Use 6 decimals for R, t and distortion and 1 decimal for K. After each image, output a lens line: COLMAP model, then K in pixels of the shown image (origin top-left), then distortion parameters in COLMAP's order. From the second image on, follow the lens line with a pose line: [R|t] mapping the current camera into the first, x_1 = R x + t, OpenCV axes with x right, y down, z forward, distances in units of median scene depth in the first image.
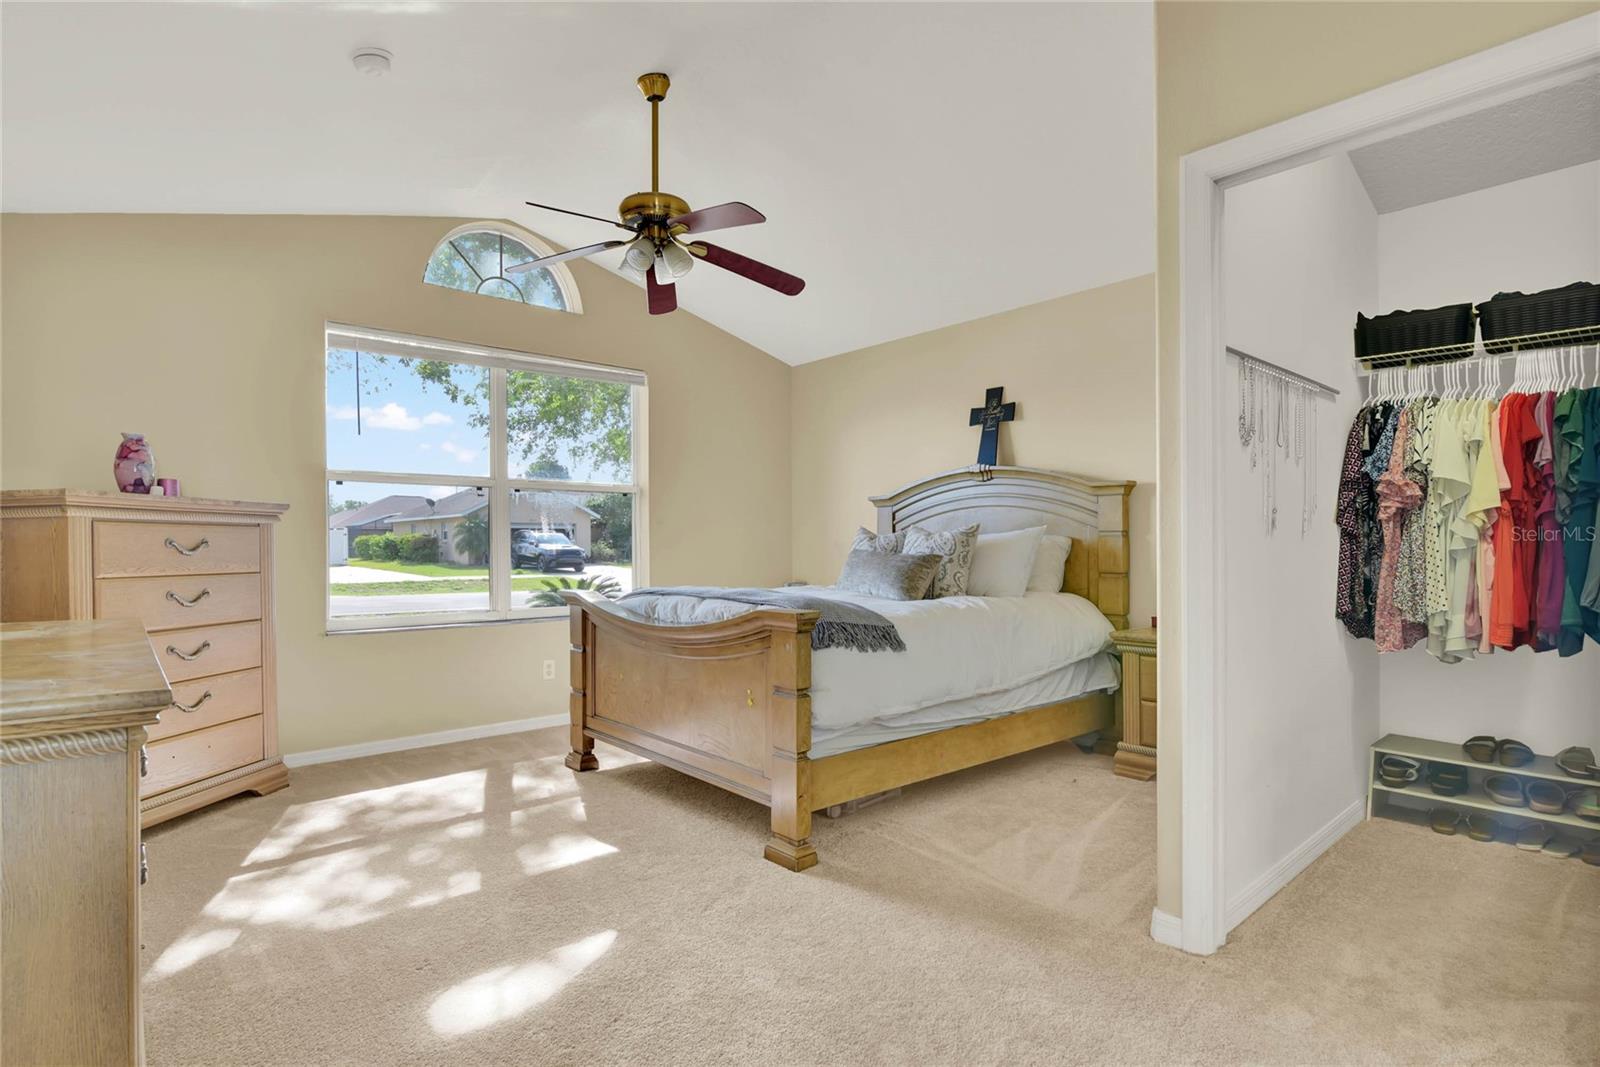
lens RADIAL K [[796.8, 0, 800.0], [0, 796.8, 533.5], [0, 0, 1]] dist [-0.000151, -0.000032]
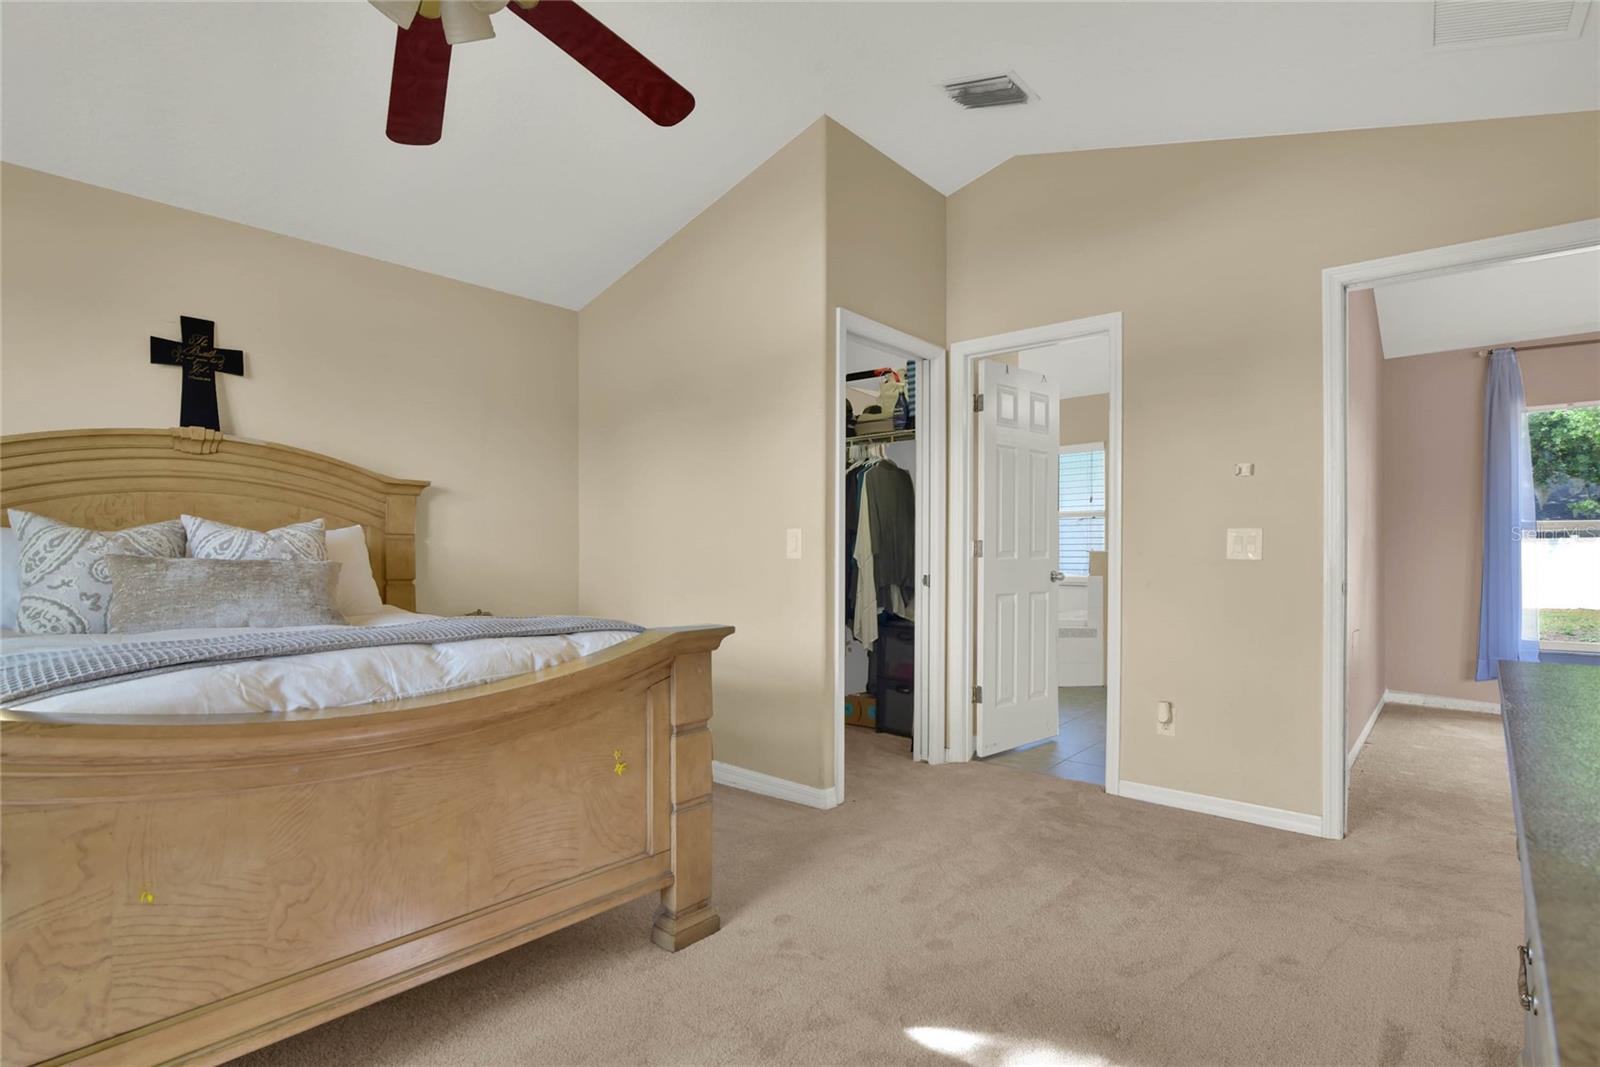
lens RADIAL K [[756.0, 0, 801.7], [0, 756.0, 540.1], [0, 0, 1]] dist [-0.014405, 0.000090]
pose [[-0.112312, 0.018351, 0.993504, -0.737518], [-0.018713, 0.999613, -0.020579, 0.018623], [-0.993497, -0.020903, -0.111925, 0.901658]]
